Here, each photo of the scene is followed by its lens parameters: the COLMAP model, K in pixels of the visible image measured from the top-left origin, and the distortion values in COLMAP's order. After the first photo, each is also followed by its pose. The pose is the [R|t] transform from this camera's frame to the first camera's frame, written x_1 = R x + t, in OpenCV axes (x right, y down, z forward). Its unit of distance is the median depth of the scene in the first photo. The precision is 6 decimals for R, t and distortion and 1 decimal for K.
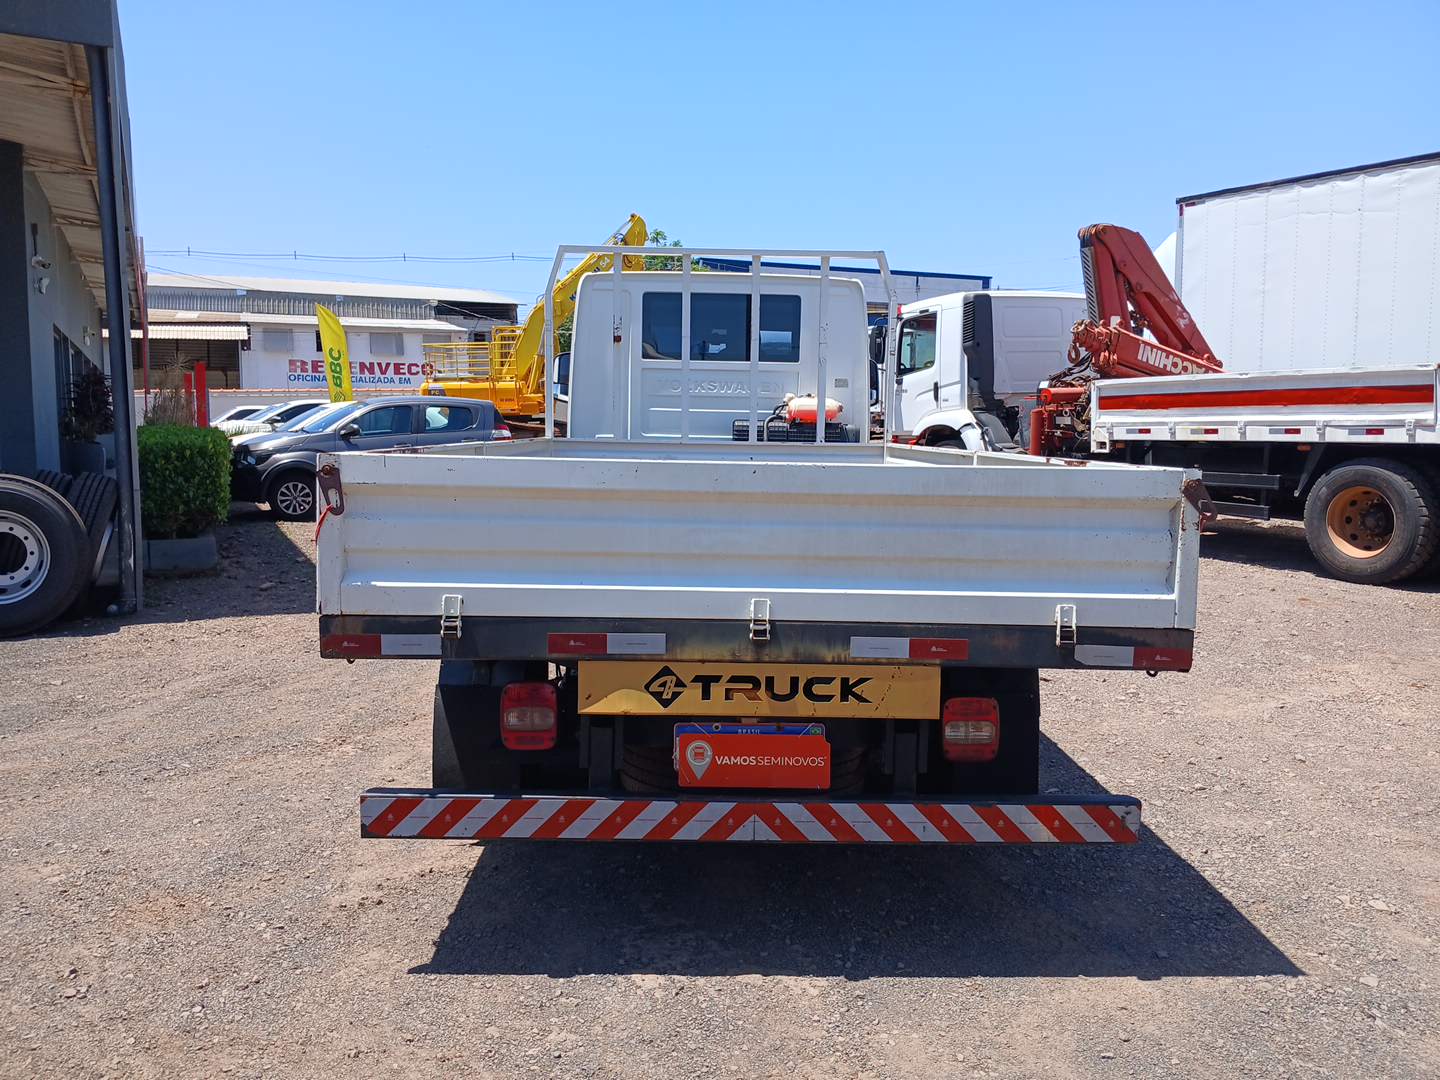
lens RADIAL K [[1115.1, 0, 699.0], [0, 1115.1, 525.6], [0, 0, 1]] dist [0.110918, -0.232519]
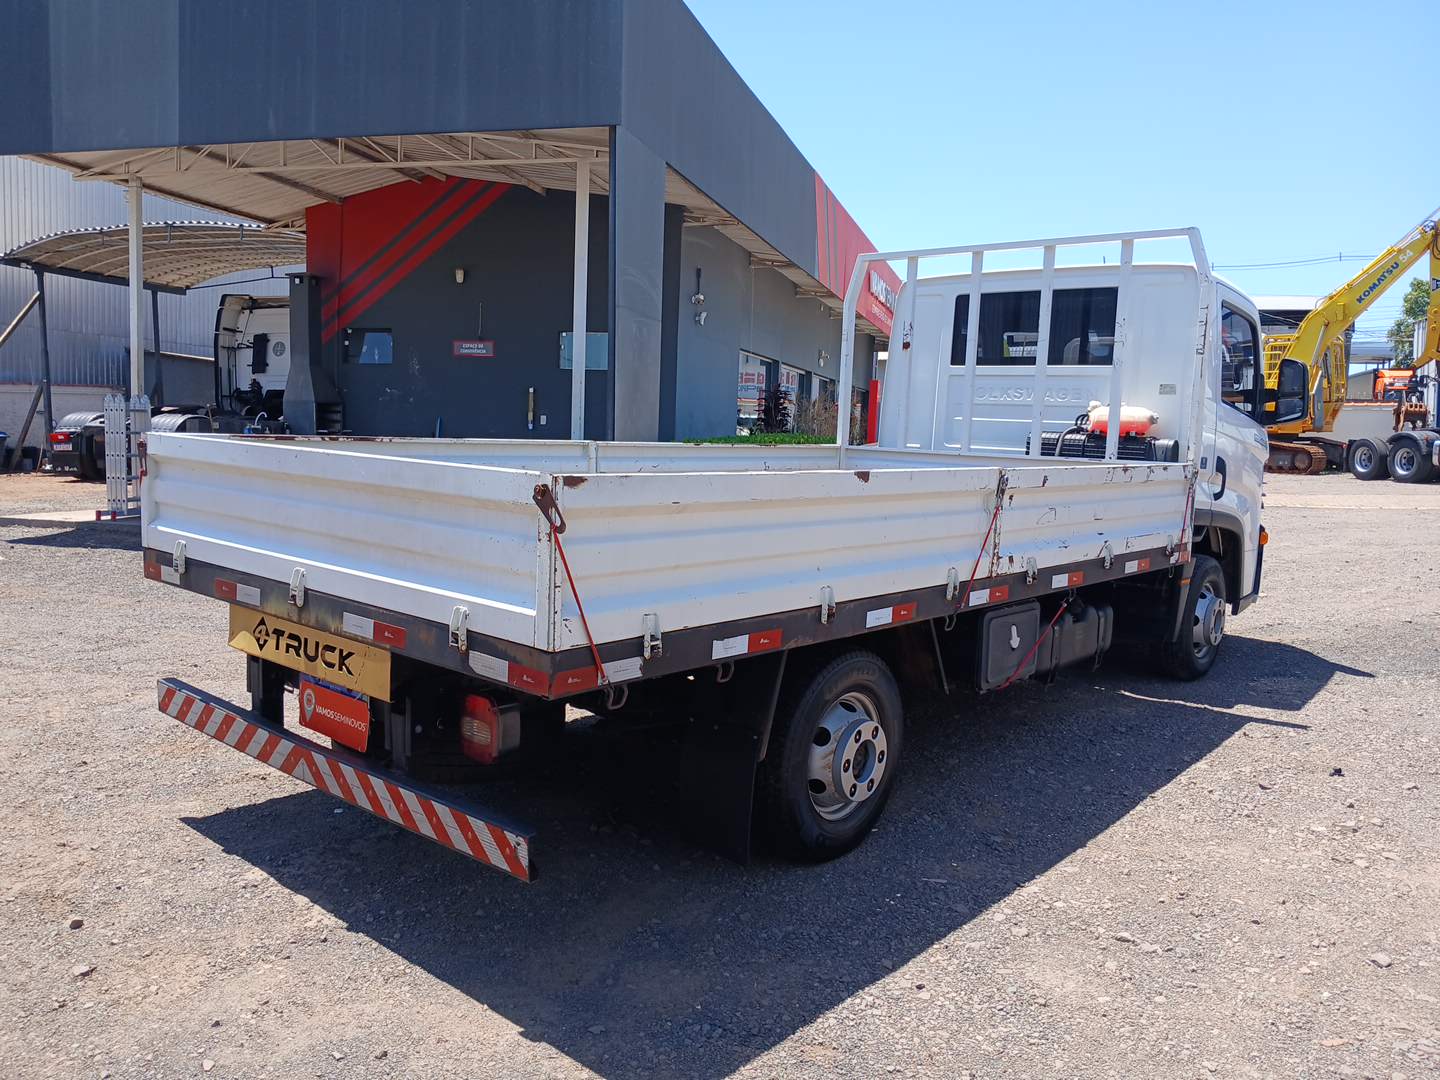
lens RADIAL K [[1107.0, 0, 679.2], [0, 1107.0, 516.5], [0, 0, 1]] dist [-0.005775, -0.008131]
pose [[0.732657, 0.071157, -0.676869, 0.974400], [-0.086083, 0.996221, 0.011551, -0.029507], [0.675133, 0.049804, 0.736013, 0.380179]]
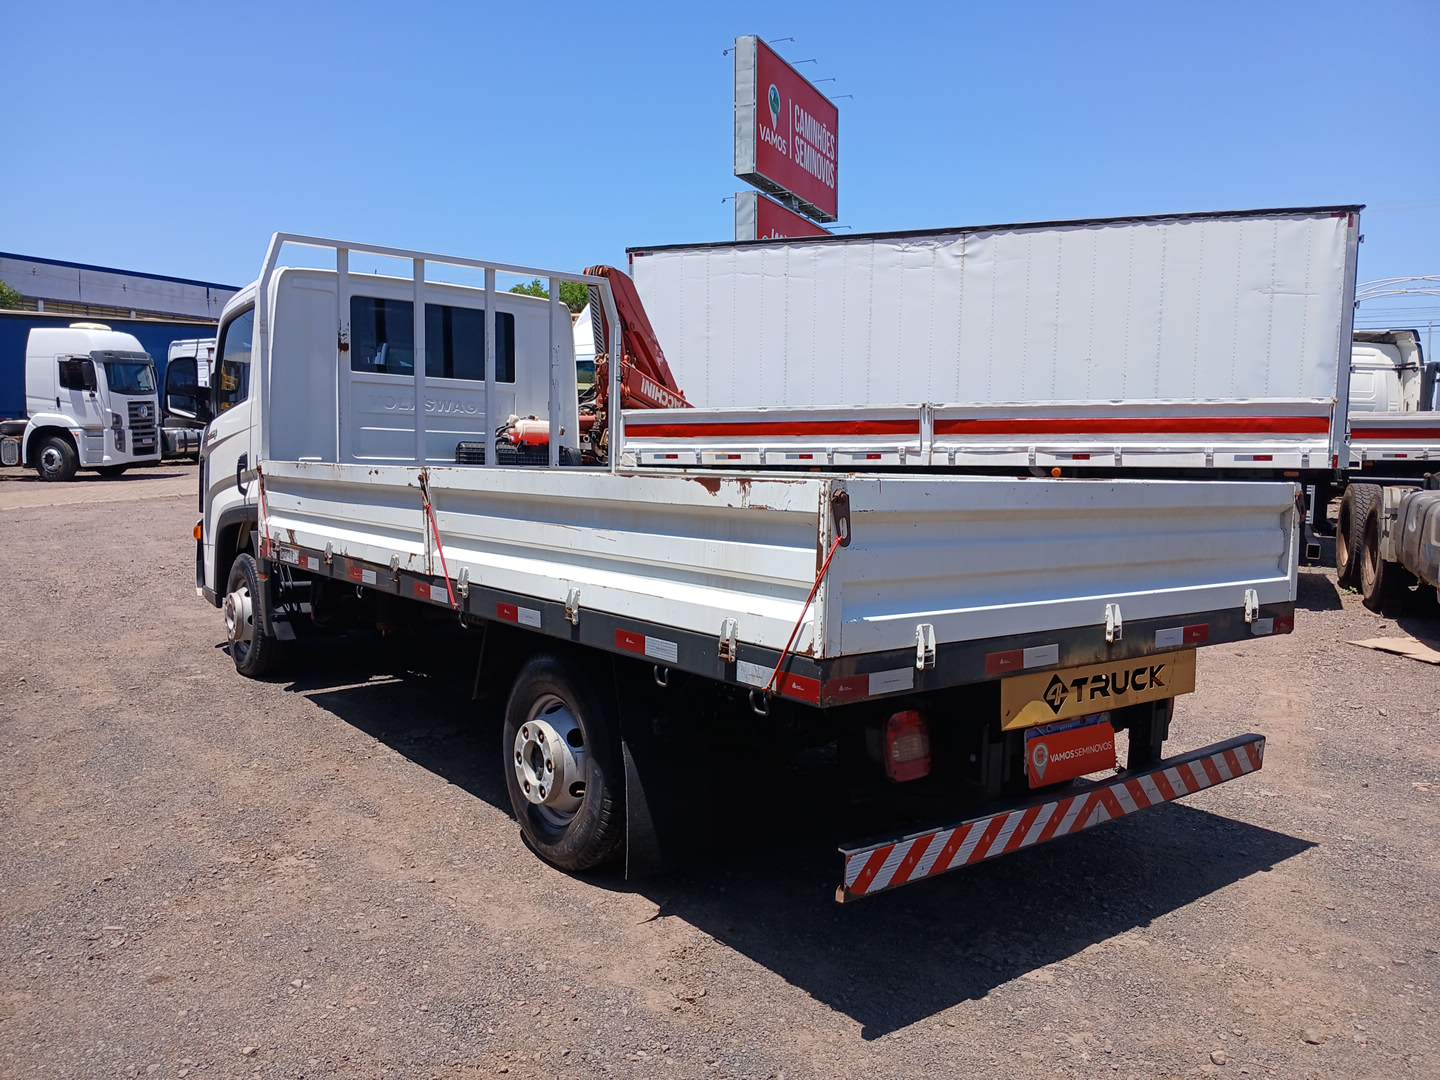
lens RADIAL K [[1112.1, 0, 720.0], [0, 1112.1, 540.0], [0, 0, 1]] dist [0.111417, -0.234563]
pose [[0.795512, -0.044118, 0.604330, -0.822534], [0.049559, 0.998742, 0.007675, -0.022686], [-0.603908, 0.023844, 0.796697, 0.305790]]
